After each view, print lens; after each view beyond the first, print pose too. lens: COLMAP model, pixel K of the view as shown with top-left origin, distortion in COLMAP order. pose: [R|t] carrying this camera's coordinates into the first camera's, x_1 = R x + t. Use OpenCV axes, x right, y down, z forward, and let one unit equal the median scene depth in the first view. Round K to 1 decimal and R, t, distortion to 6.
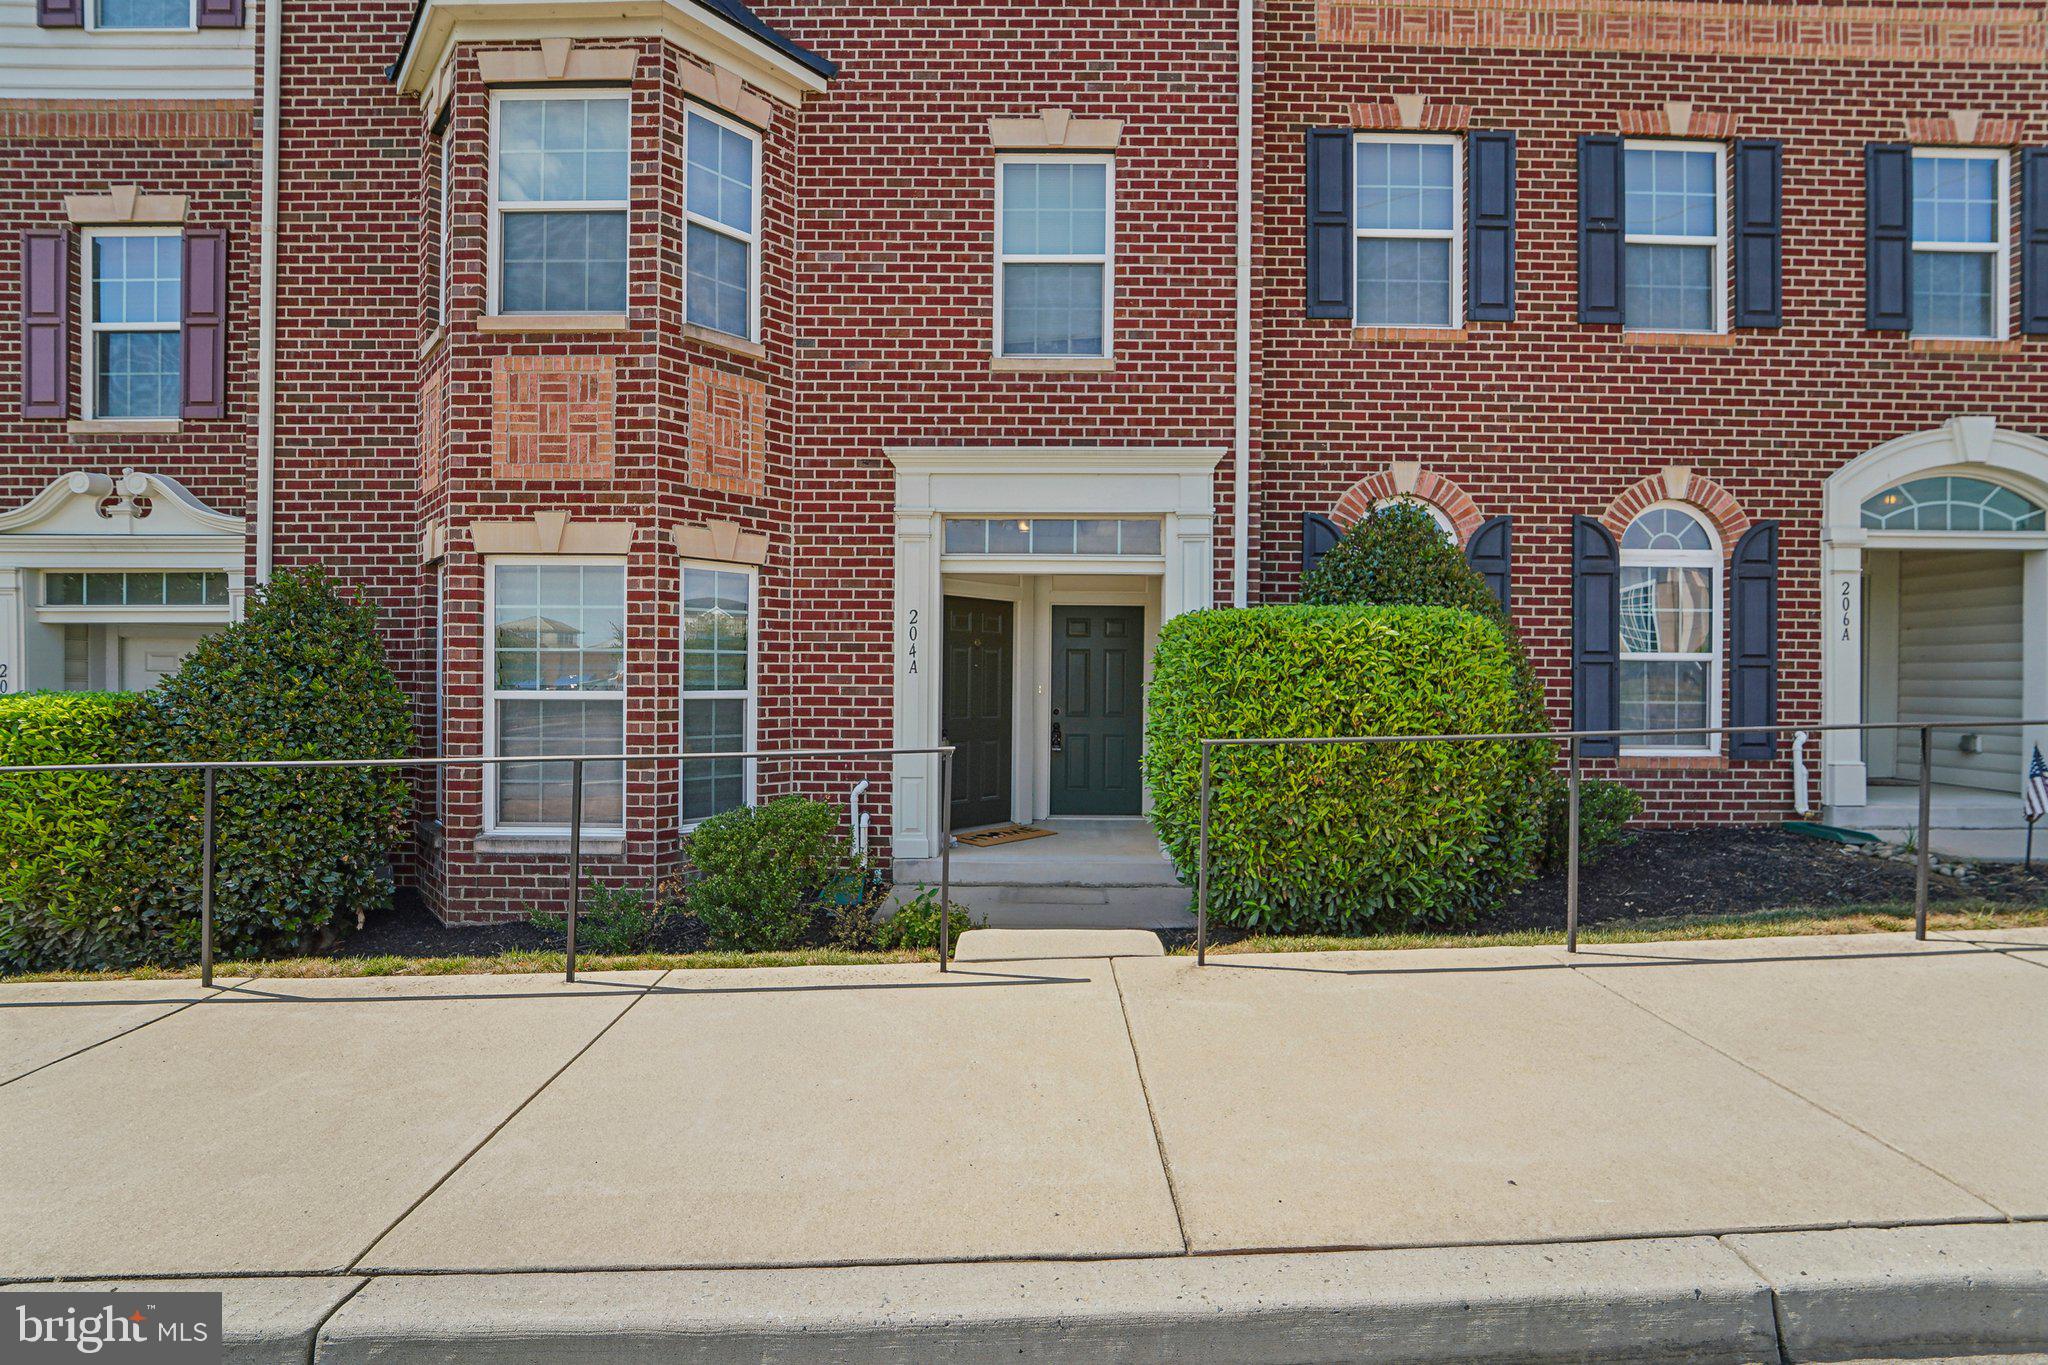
lens RADIAL K [[840.2, 0, 1022.6], [0, 840.2, 669.0], [0, 0, 1]] dist [-0.014916, -0.000072]
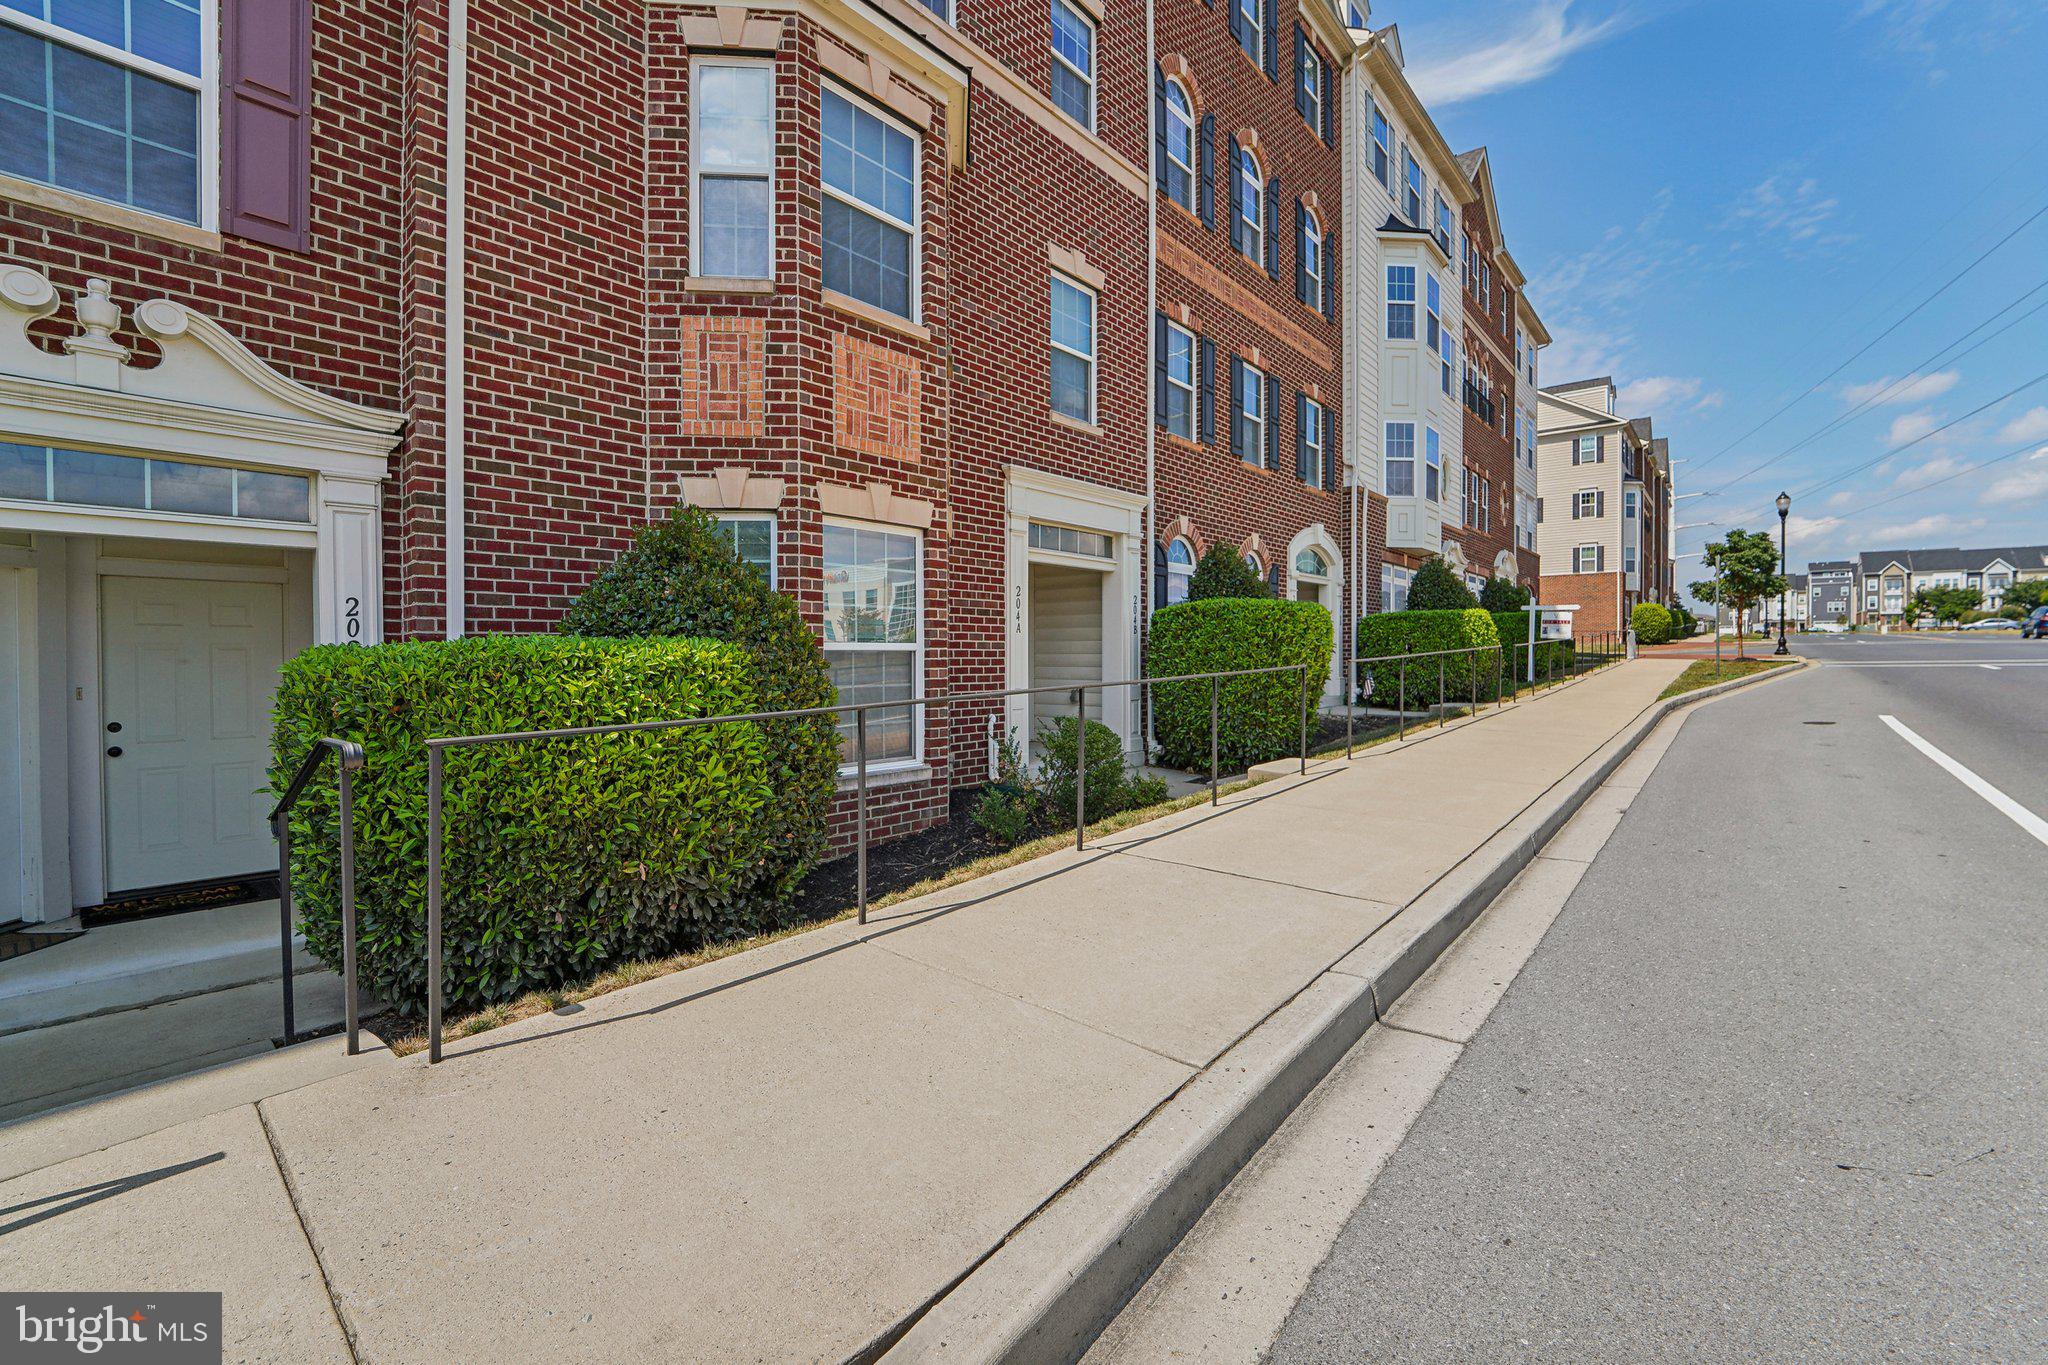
lens RADIAL K [[846.7, 0, 1013.0], [0, 846.7, 637.7], [0, 0, 1]] dist [0.019465, -0.013522]
pose [[0.667922, 0.007510, 0.744193, -1.167110], [0.003647, 0.999904, -0.013364, 0.032067], [-0.744222, 0.011640, 0.667831, 0.092211]]
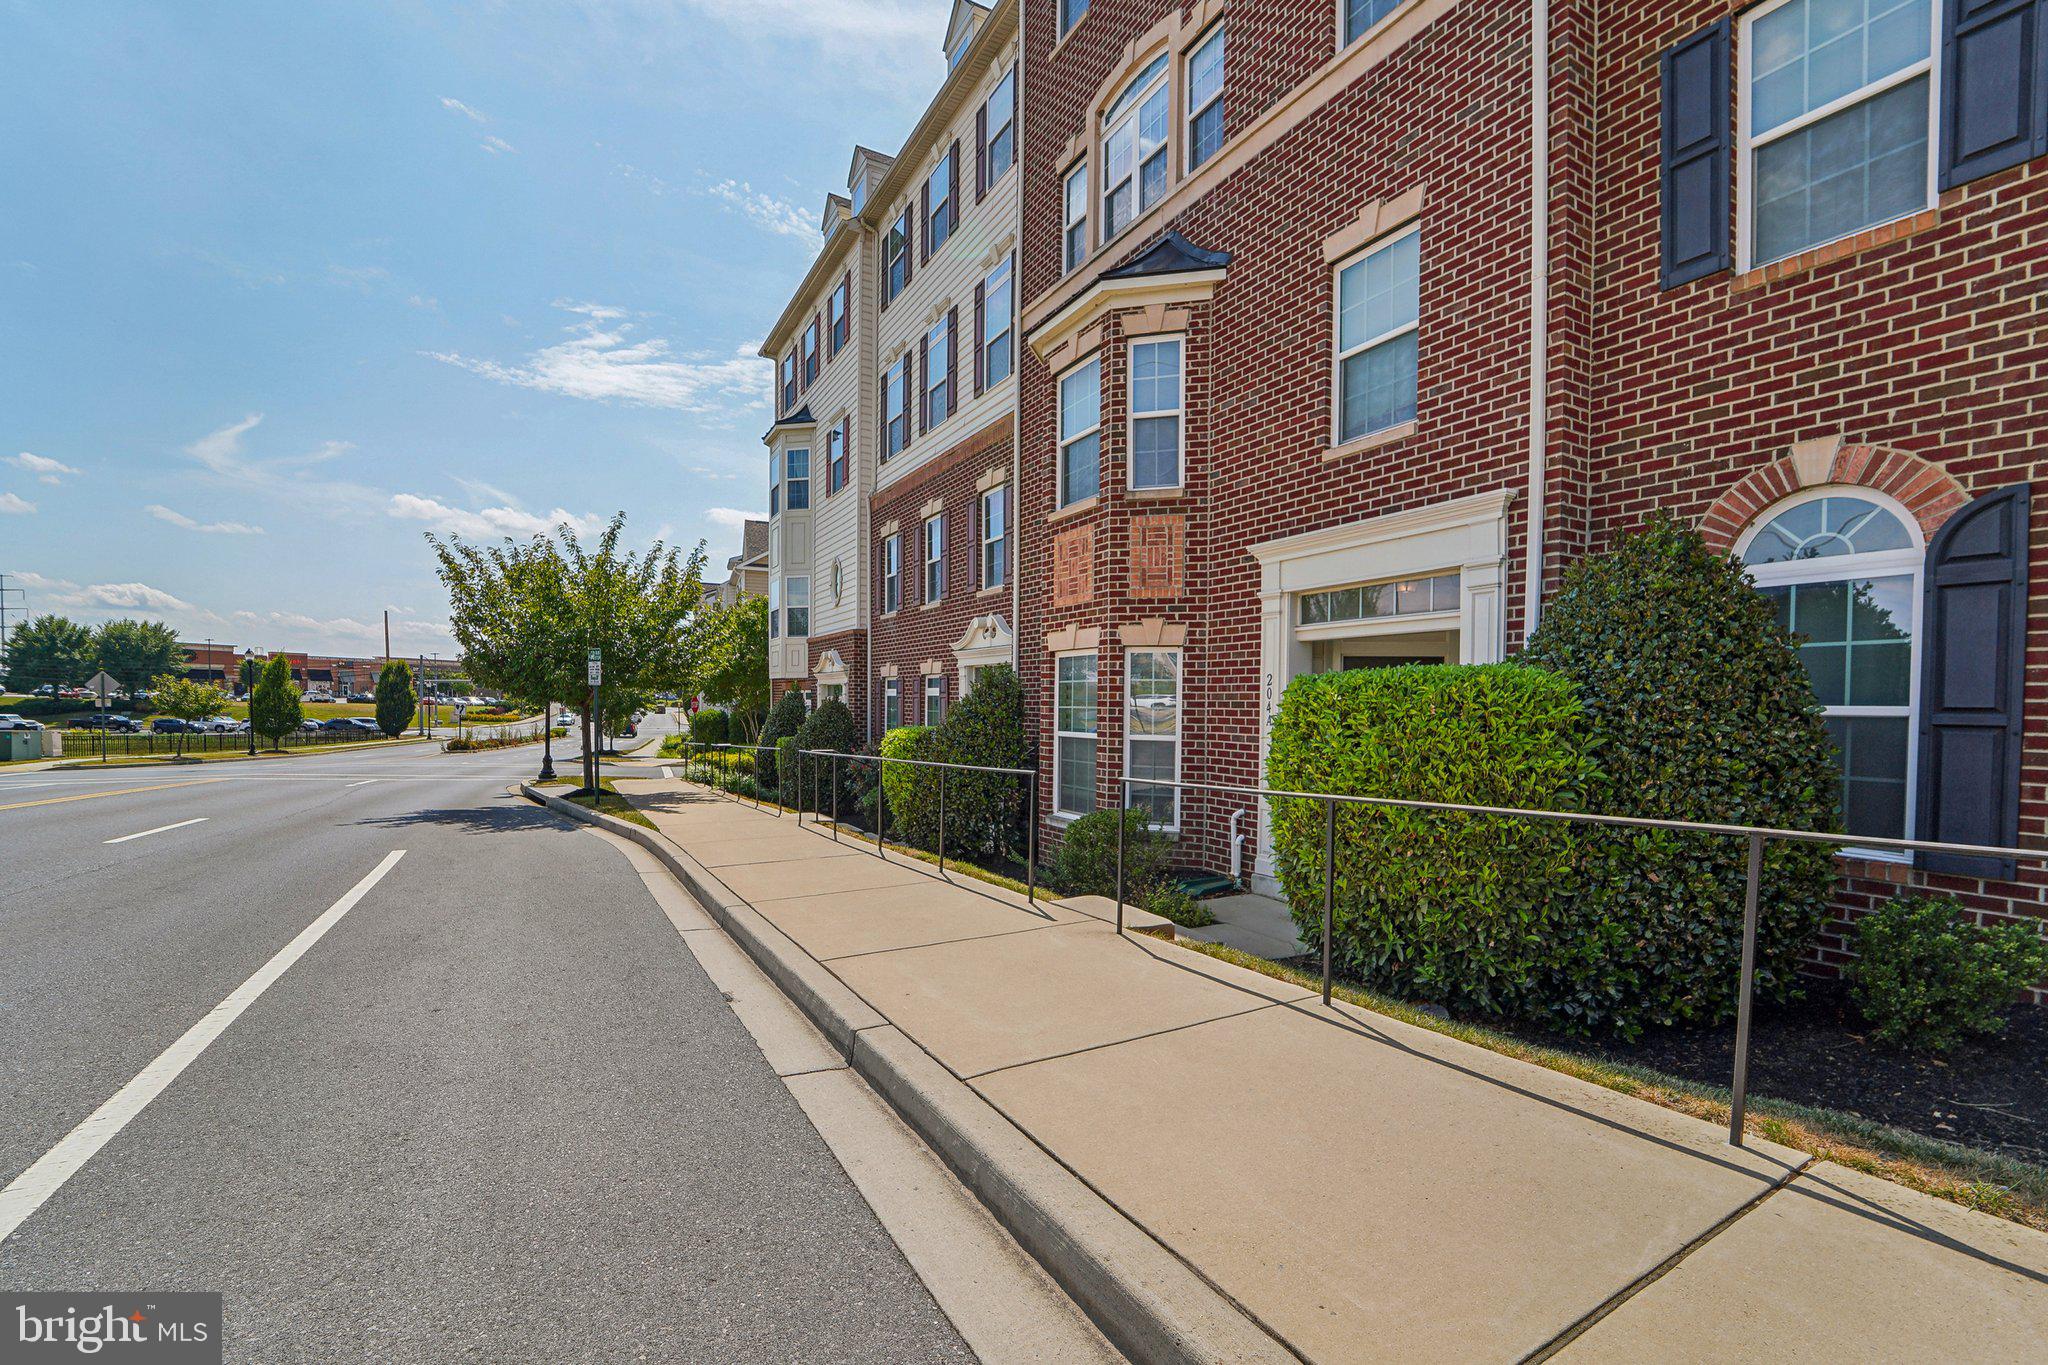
lens RADIAL K [[855.1, 0, 1052.1], [0, 855.1, 721.1], [0, 0, 1]] dist [-0.014918, 0.000222]
pose [[0.511201, 0.014339, -0.859342, 0.791198], [-0.005848, 0.999896, 0.013206, -0.016331], [0.859441, -0.001726, 0.511232, 0.088187]]
